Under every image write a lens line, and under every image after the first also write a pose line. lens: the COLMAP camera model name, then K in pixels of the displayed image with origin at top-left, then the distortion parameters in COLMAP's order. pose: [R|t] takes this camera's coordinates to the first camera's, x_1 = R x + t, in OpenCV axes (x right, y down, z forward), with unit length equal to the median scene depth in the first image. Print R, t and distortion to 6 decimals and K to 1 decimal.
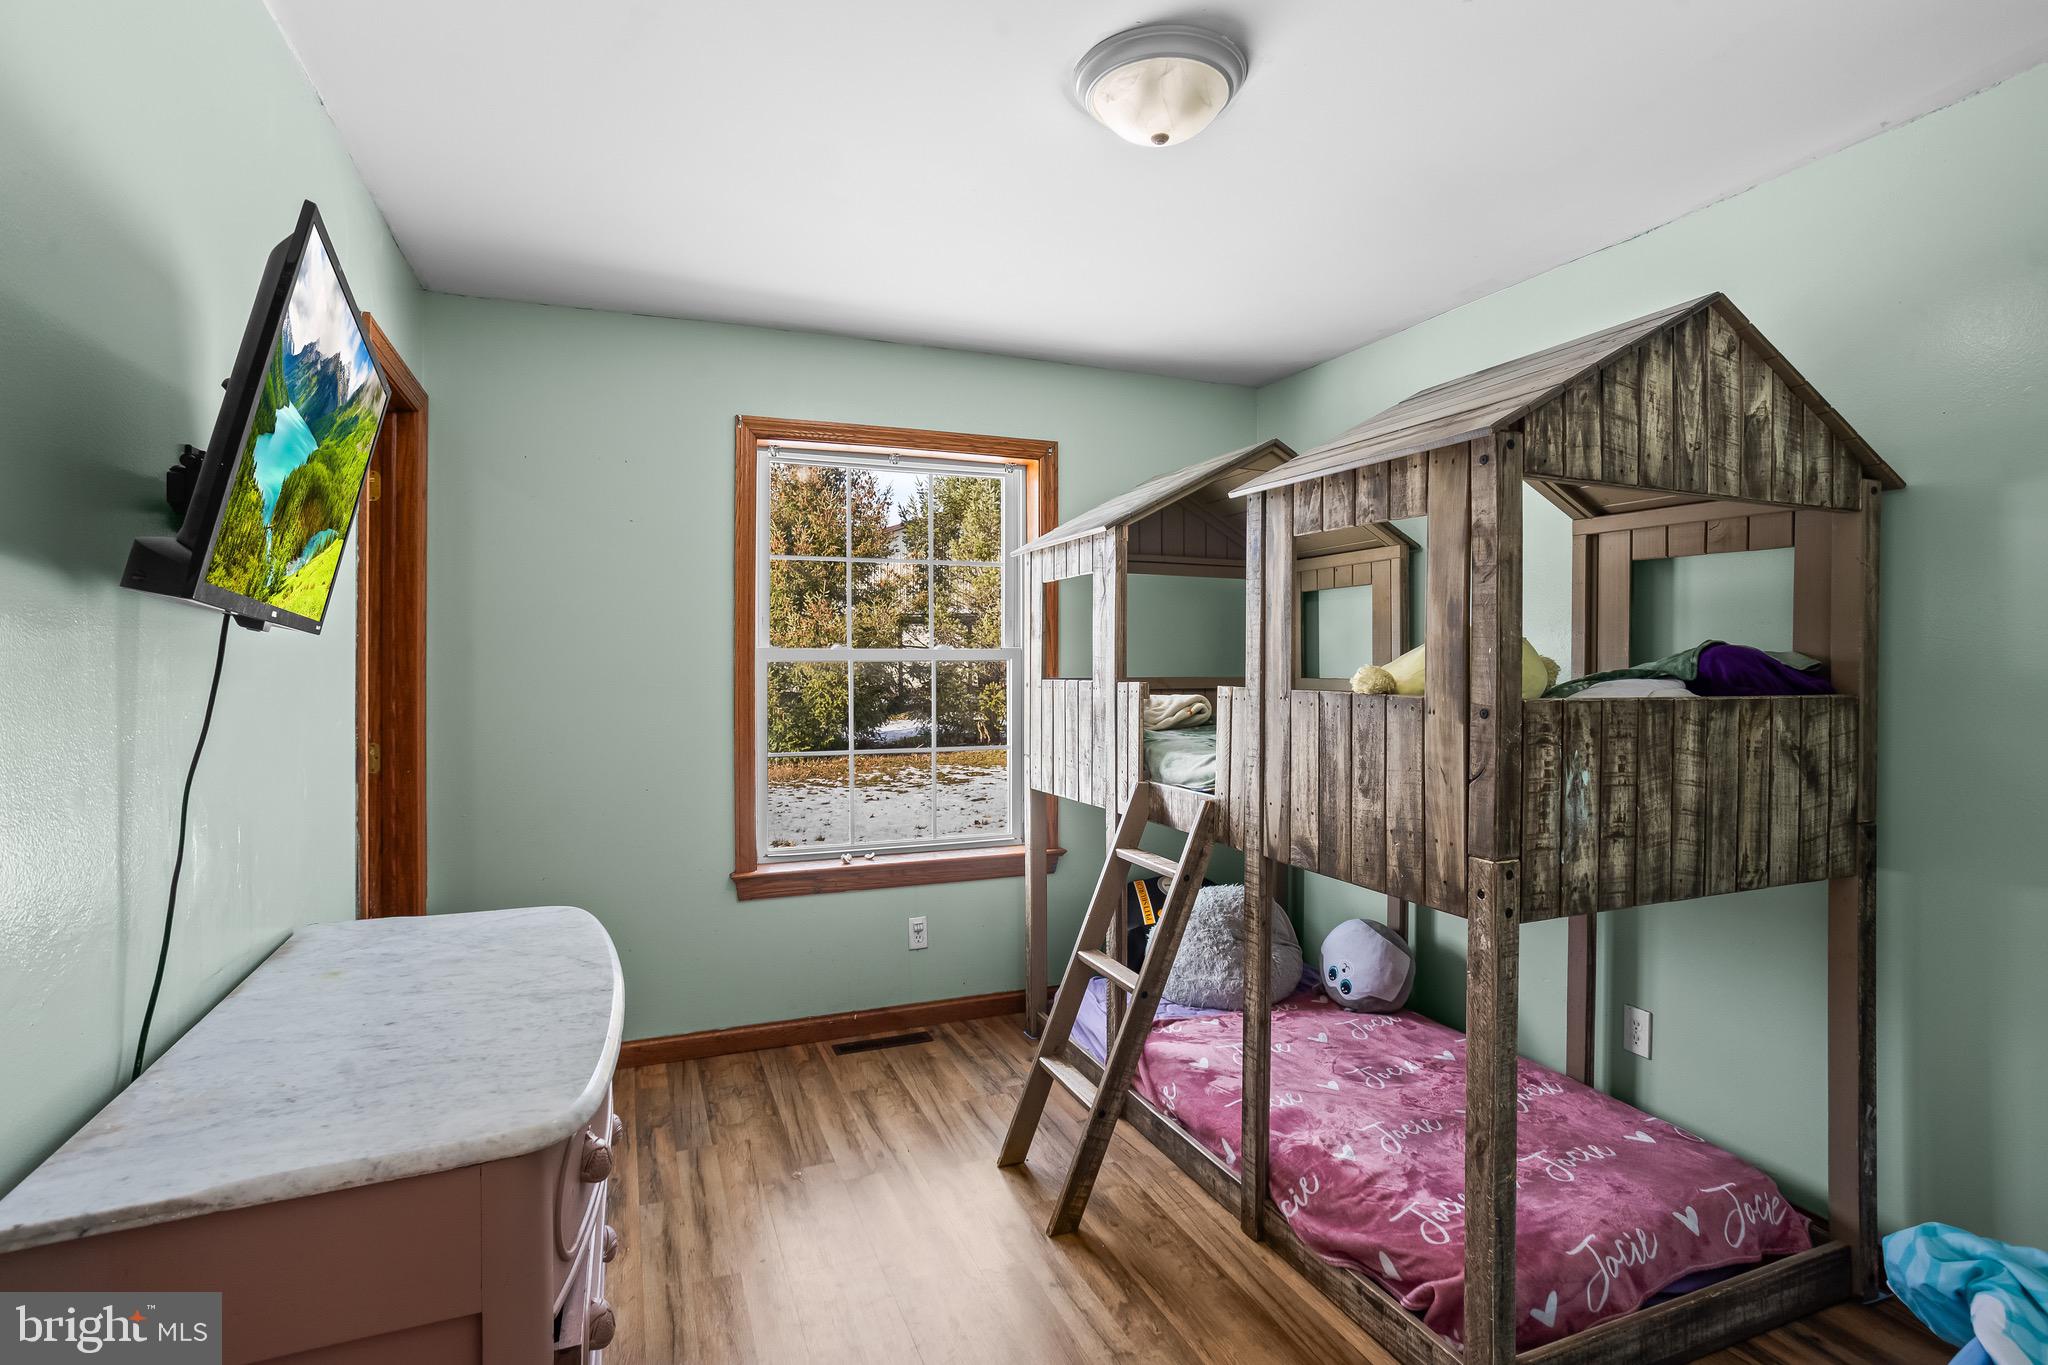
lens RADIAL K [[1012.7, 0, 1018.5], [0, 1012.7, 665.8], [0, 0, 1]] dist [-0.057394, 0.045210]
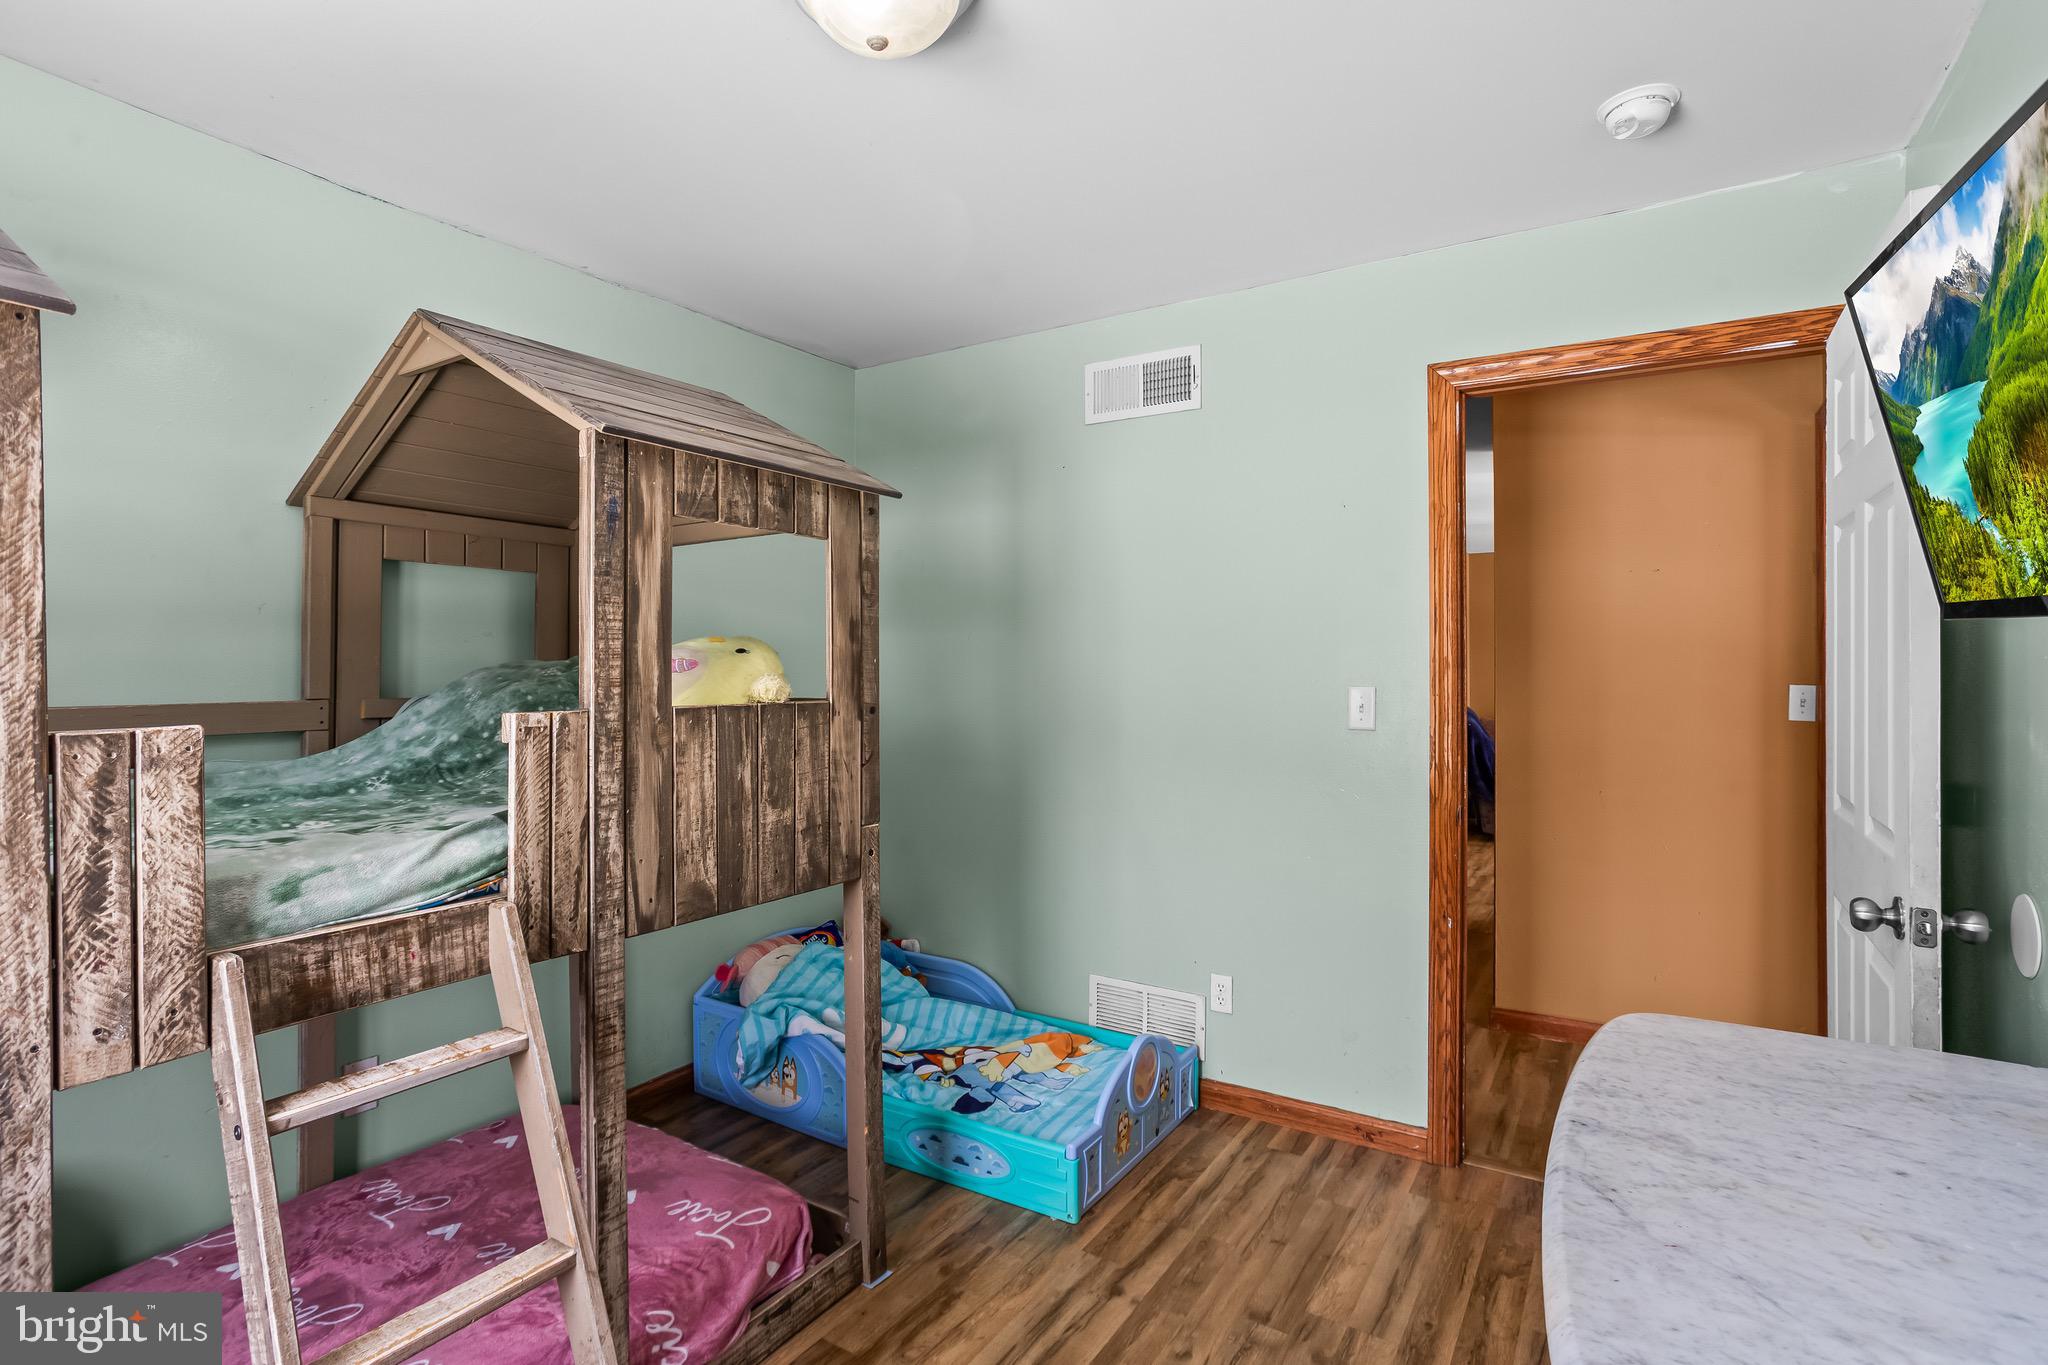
lens RADIAL K [[987.3, 0, 1051.0], [0, 987.3, 653.1], [0, 0, 1]] dist [-0.073960, 0.048698]
pose [[-0.598533, 0.010179, 0.801033, -0.630211], [0.006591, 0.999948, -0.007782, -0.012693], [-0.801071, 0.000622, -0.598569, 1.458140]]
